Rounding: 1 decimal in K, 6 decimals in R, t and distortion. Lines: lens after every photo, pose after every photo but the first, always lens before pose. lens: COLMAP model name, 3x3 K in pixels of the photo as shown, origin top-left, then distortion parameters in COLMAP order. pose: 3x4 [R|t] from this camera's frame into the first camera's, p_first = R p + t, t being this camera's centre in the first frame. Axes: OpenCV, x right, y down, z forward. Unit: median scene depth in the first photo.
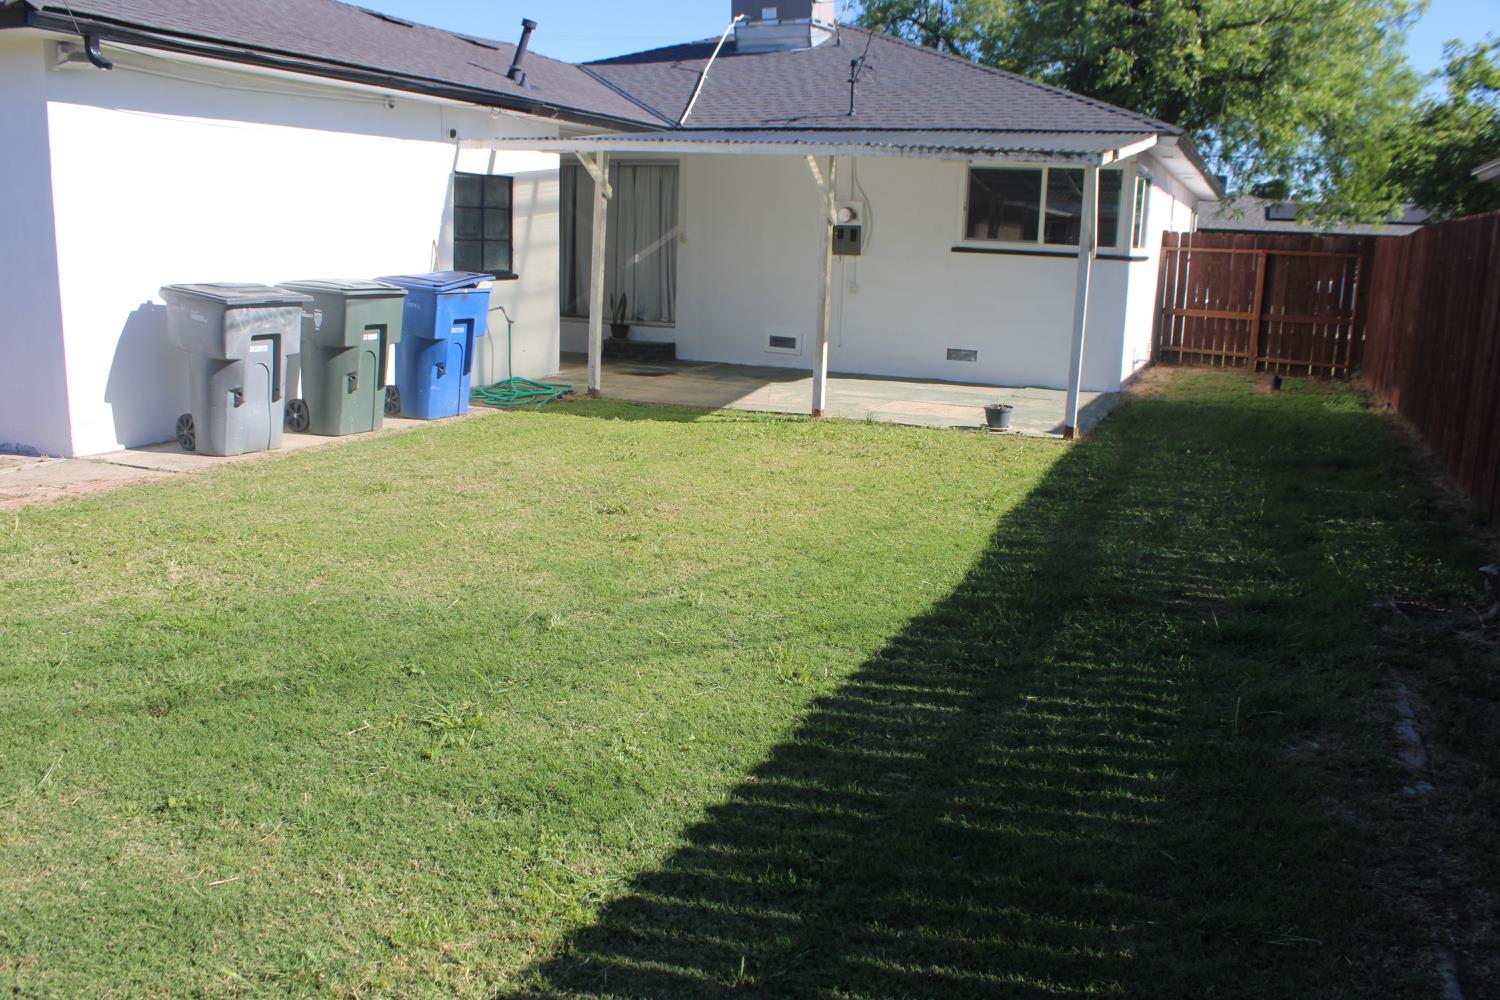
lens RADIAL K [[1243.7, 0, 738.3], [0, 1243.7, 505.3], [0, 0, 1]] dist [-0.165204, 0.145717]
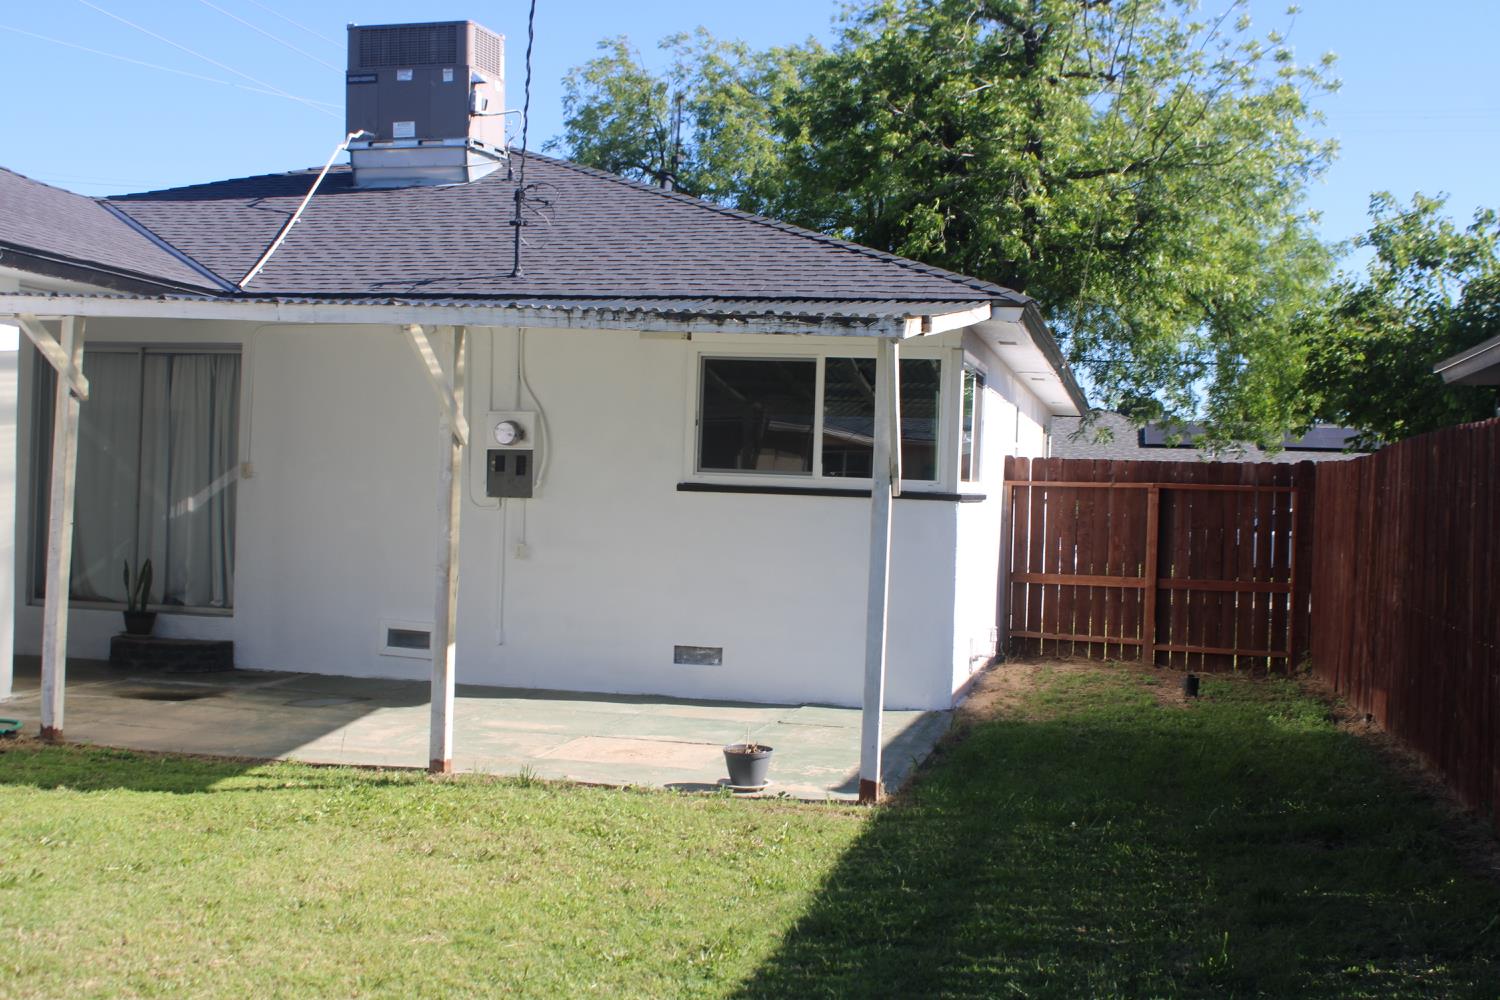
lens RADIAL K [[1756.0, 0, 752.2], [0, 1756.0, 509.6], [0, 0, 1]] dist [-0.104670, 0.148658]
pose [[0.982327, -0.000695, 0.187170, 0.042898], [0.037236, 0.980731, -0.191783, -0.023644], [-0.183430, 0.195363, 0.963424, 0.132098]]
